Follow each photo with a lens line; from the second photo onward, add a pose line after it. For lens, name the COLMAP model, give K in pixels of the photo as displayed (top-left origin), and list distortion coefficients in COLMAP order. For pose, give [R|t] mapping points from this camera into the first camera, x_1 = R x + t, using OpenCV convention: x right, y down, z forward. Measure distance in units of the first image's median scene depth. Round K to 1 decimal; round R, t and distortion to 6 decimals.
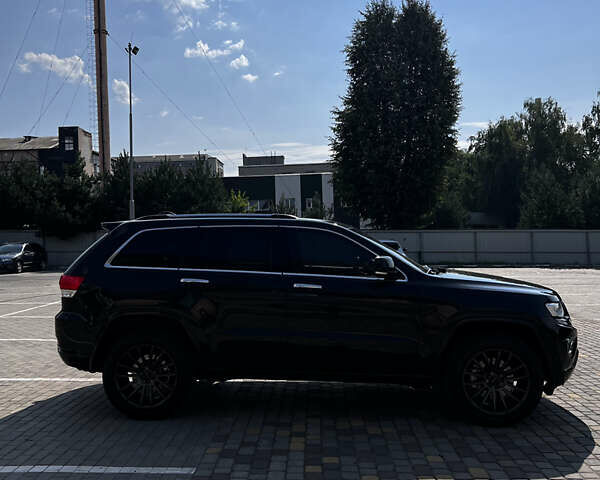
lens RADIAL K [[598.9, 0, 299.8], [0, 598.9, 251.2], [0, 0, 1]] dist [0.136558, -0.266197]
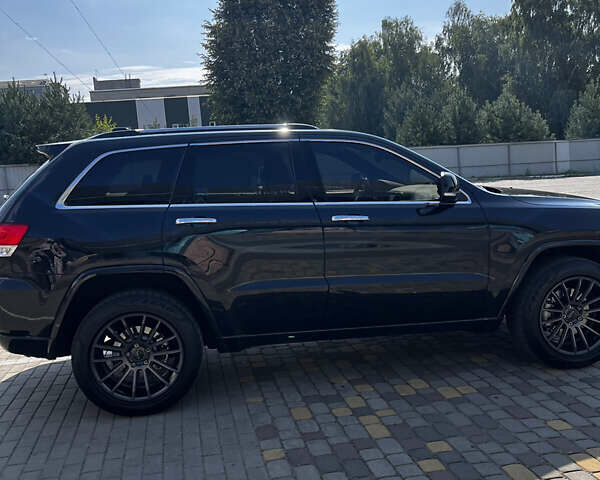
lens RADIAL K [[600.1, 0, 294.0], [0, 600.1, 241.3], [0, 0, 1]] dist [0.070996, -0.122006]
pose [[0.973819, -0.074191, 0.214879, -0.033647], [0.051451, 0.992648, 0.109559, 0.000227], [-0.221428, -0.095635, 0.970476, 0.043308]]
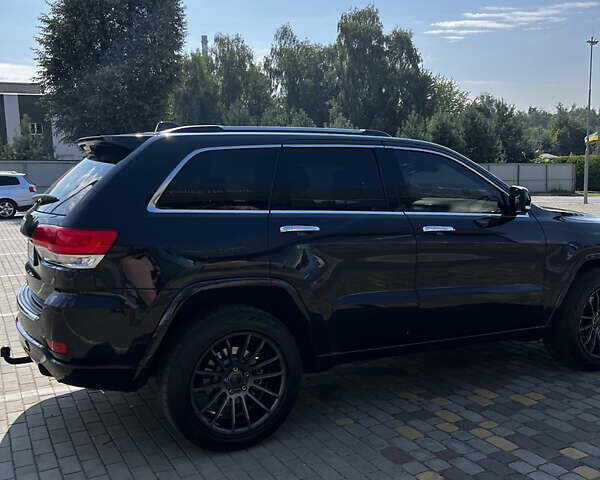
lens RADIAL K [[600.1, 0, 294.0], [0, 600.1, 241.3], [0, 0, 1]] dist [0.070996, -0.122006]
pose [[0.864835, -0.059207, 0.498553, -0.078803], [0.012550, 0.995261, 0.096425, 0.000004], [-0.501899, -0.077135, 0.861480, 0.068617]]
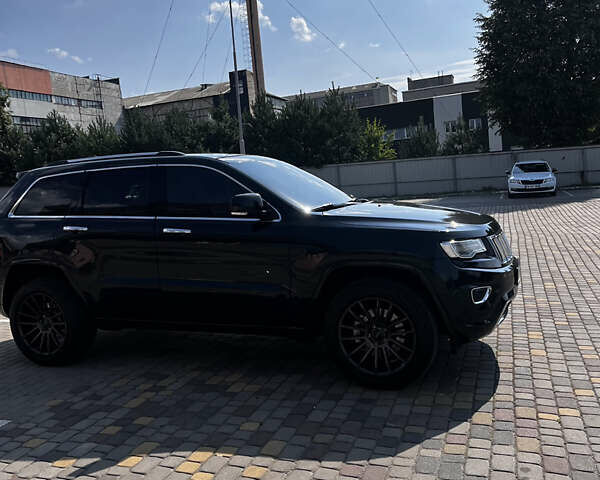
lens RADIAL K [[602.2, 0, 296.2], [0, 602.2, 248.2], [0, 0, 1]] dist [0.060322, -0.121612]
pose [[0.950029, -0.023674, -0.311262, 0.072048], [0.057425, 0.993357, 0.099719, 0.000658], [0.306834, -0.112610, 0.945078, 0.029354]]
